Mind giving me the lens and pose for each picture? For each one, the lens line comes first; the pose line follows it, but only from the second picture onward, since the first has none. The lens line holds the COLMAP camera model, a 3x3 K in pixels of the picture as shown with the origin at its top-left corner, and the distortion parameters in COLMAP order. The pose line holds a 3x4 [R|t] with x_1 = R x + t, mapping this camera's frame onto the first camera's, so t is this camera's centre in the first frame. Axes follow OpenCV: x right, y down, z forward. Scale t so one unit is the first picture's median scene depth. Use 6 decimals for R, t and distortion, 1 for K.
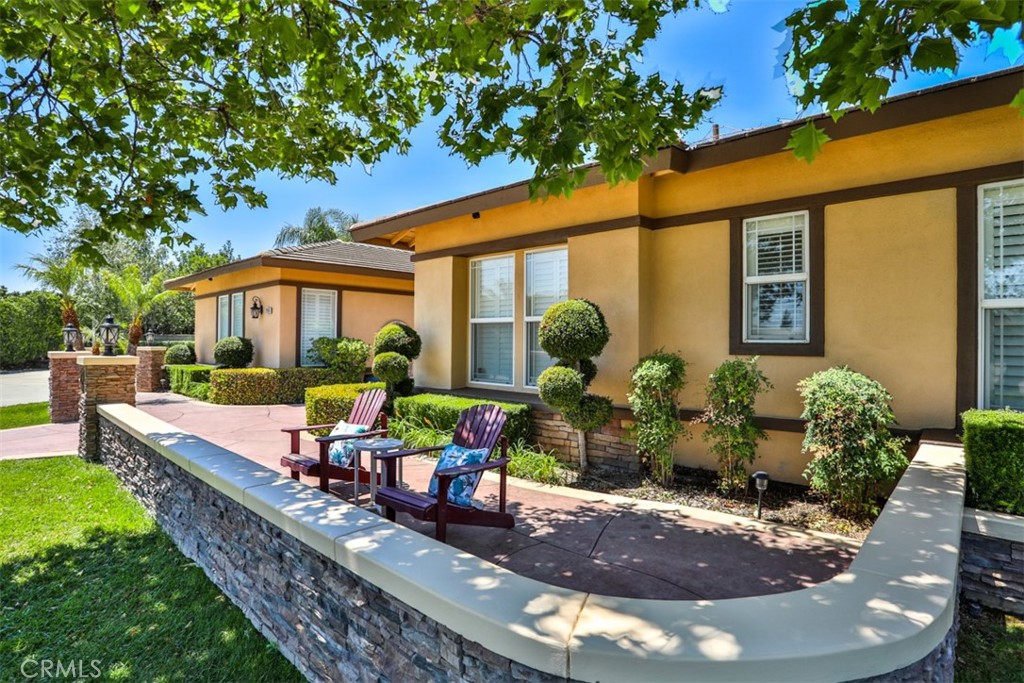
lens RADIAL K [[527.2, 0, 514.9], [0, 527.2, 342.6], [0, 0, 1]] dist [-0.075558, 0.031644]
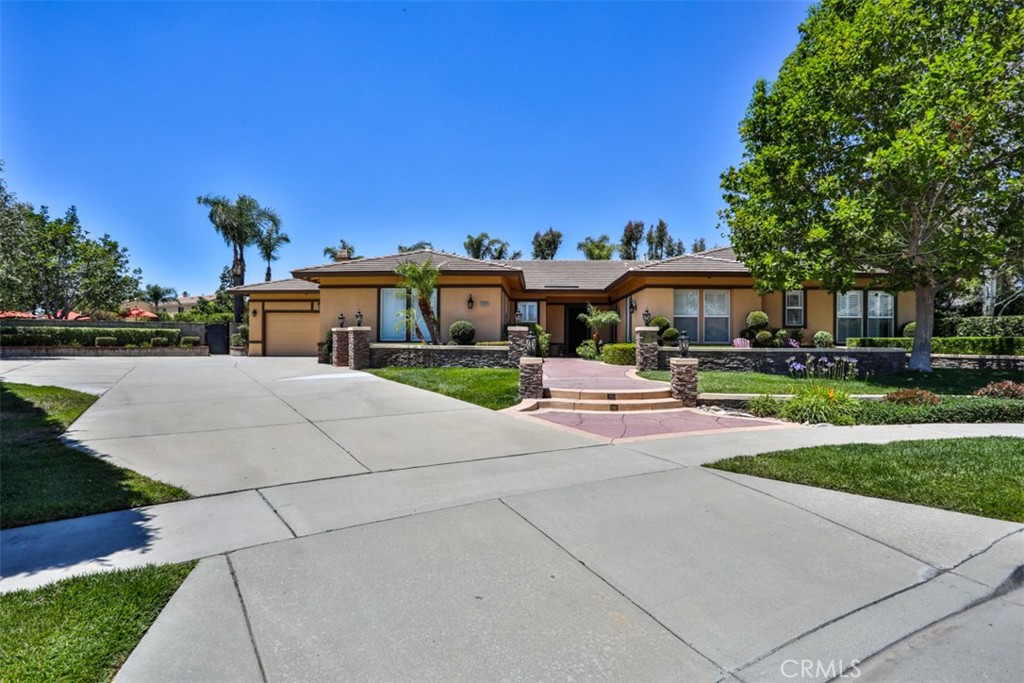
lens RADIAL K [[527.2, 0, 511.5], [0, 527.2, 342.6], [0, 0, 1]] dist [-0.075558, 0.031644]
pose [[0.765604, -0.009325, 0.643245, -3.016096], [0.000435, 0.999902, 0.013978, 0.063197], [-0.643312, -0.010422, 0.765533, -0.461454]]
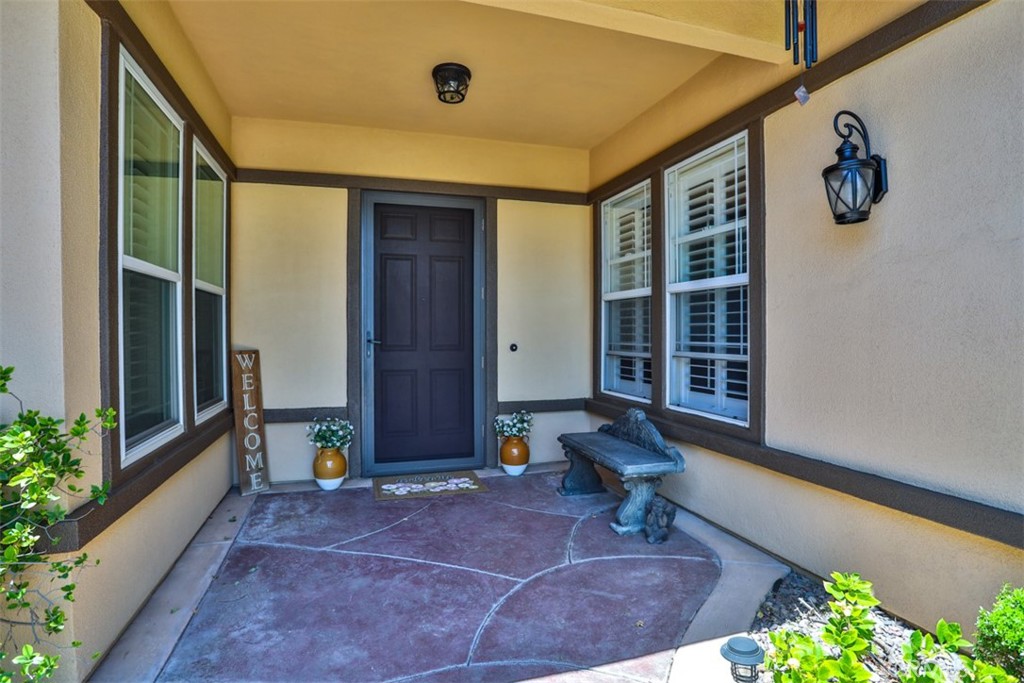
lens RADIAL K [[527.2, 0, 508.0], [0, 527.2, 346.1], [0, 0, 1]] dist [-0.075558, 0.031644]
pose [[0.507689, -0.035013, 0.860829, -0.095397], [0.003037, 0.999240, 0.038852, 0.005864], [-0.861535, -0.017110, 0.507410, 2.312303]]
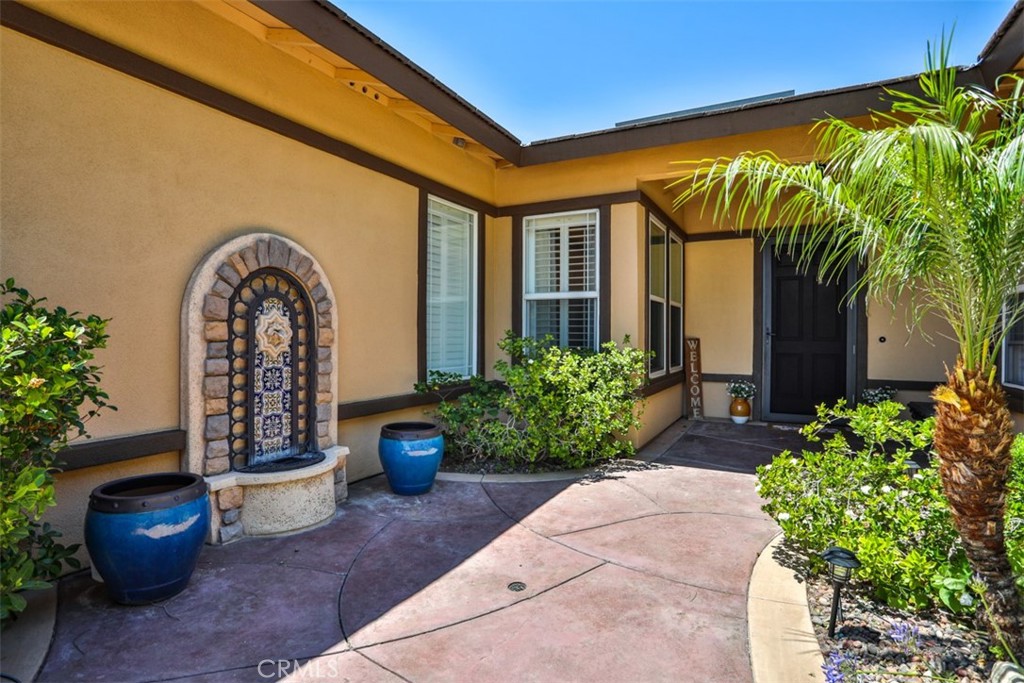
lens RADIAL K [[527.2, 0, 505.4], [0, 527.2, 338.0], [0, 0, 1]] dist [-0.075558, 0.031644]
pose [[0.968607, -0.008568, 0.248450, -0.448431], [0.005853, 0.999915, 0.011664, 0.021250], [-0.248529, -0.009844, 0.968575, 1.831450]]
